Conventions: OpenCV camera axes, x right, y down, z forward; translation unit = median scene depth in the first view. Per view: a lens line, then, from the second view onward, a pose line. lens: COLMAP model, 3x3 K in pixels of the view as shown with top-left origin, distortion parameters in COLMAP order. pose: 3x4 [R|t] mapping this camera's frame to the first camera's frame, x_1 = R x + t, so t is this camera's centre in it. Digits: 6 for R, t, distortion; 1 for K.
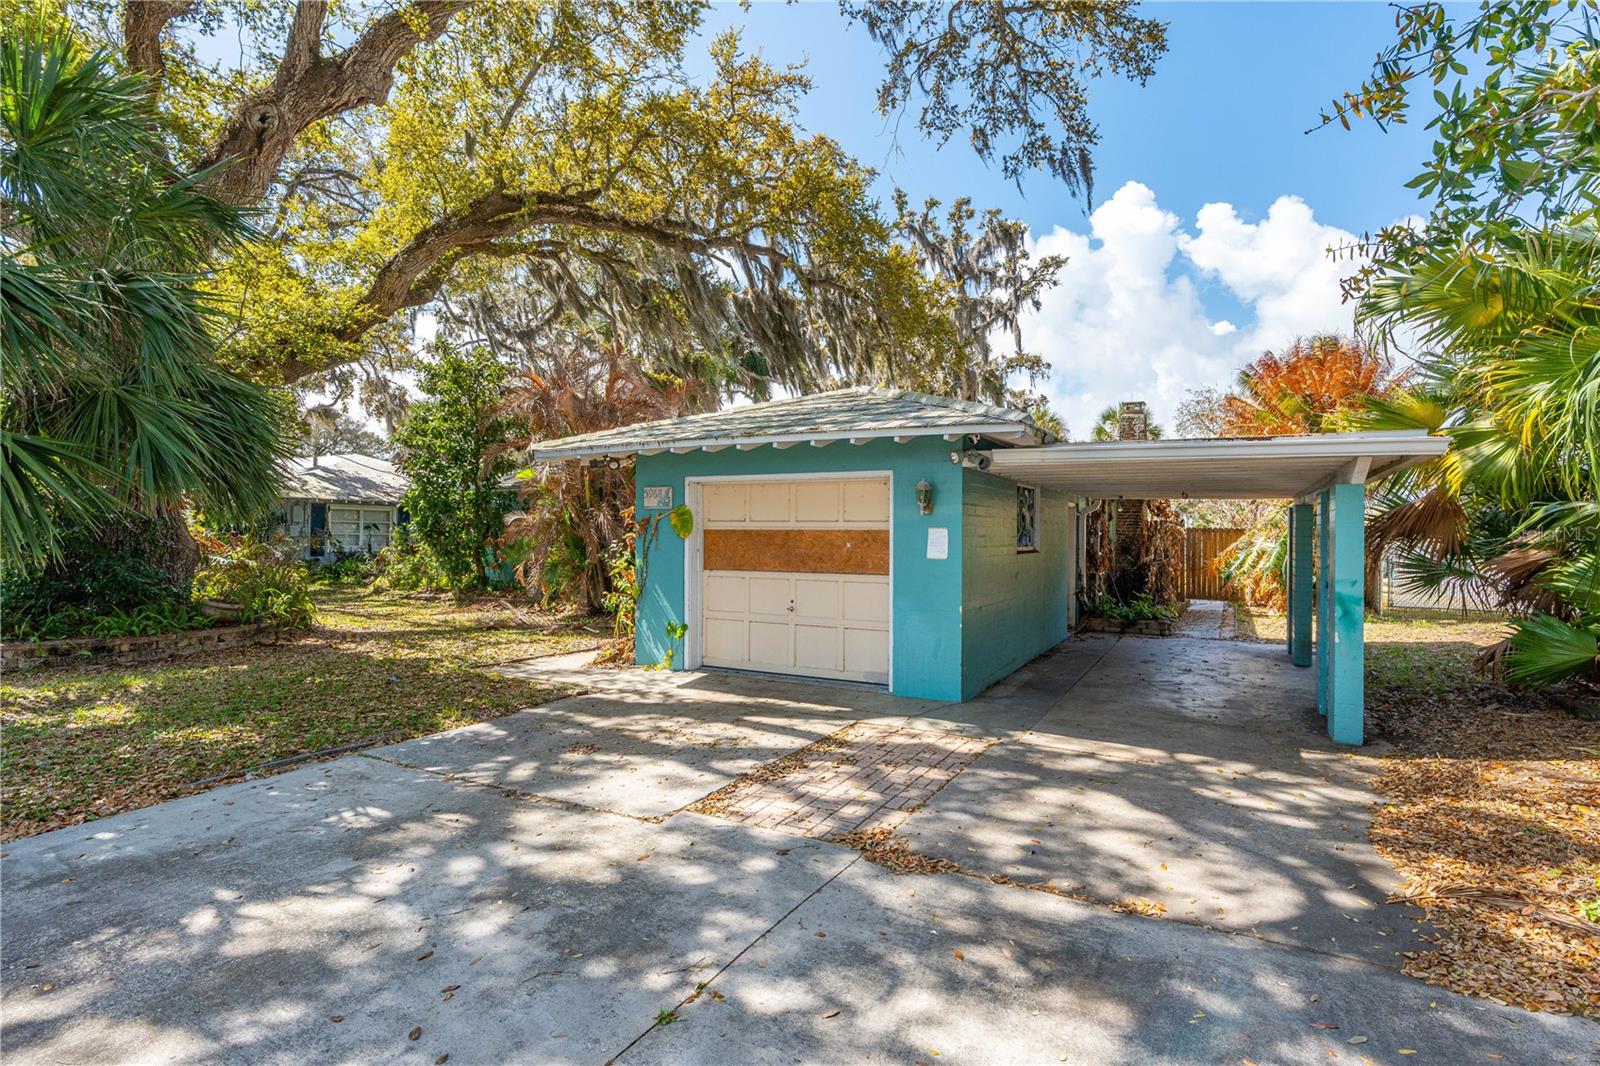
lens RADIAL K [[776.1, 0, 812.9], [0, 776.1, 530.2], [0, 0, 1]] dist [-0.001974, -0.001412]
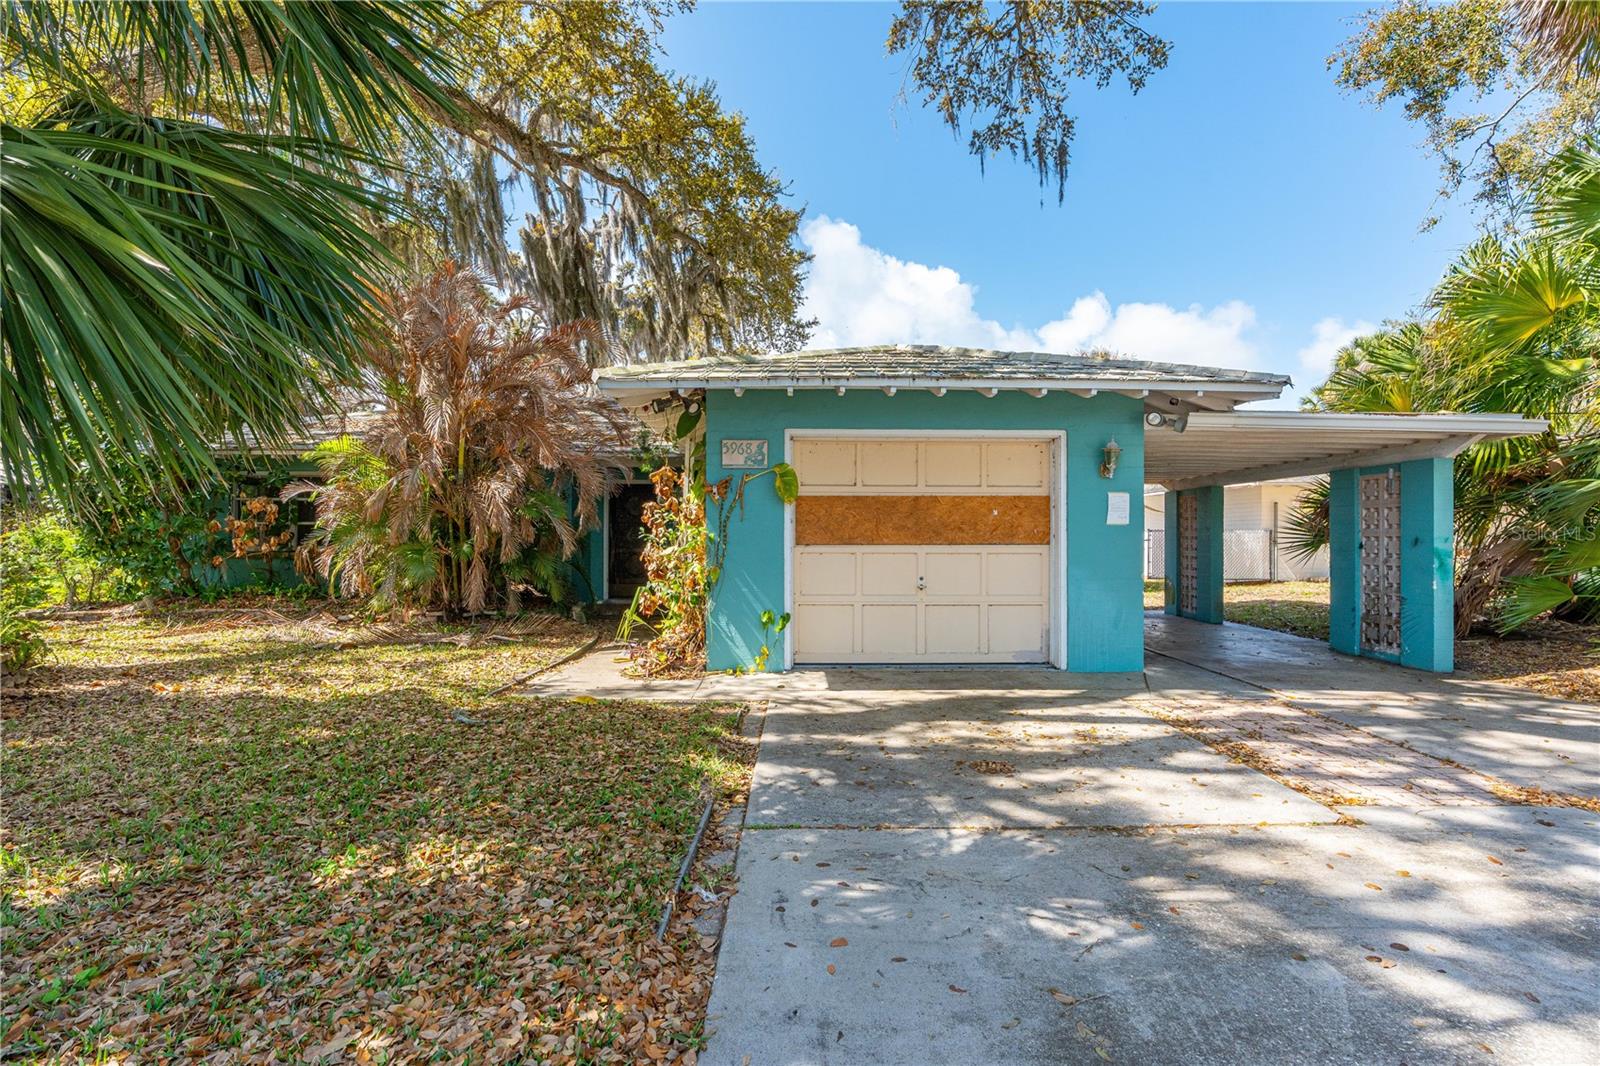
lens RADIAL K [[776.1, 0, 799.4], [0, 776.1, 525.0], [0, 0, 1]] dist [-0.001974, -0.001412]
pose [[0.876759, 0.000327, 0.480930, -0.605764], [0.002135, 0.999987, -0.004573, 0.038587], [-0.480925, 0.005036, 0.876747, 0.334194]]
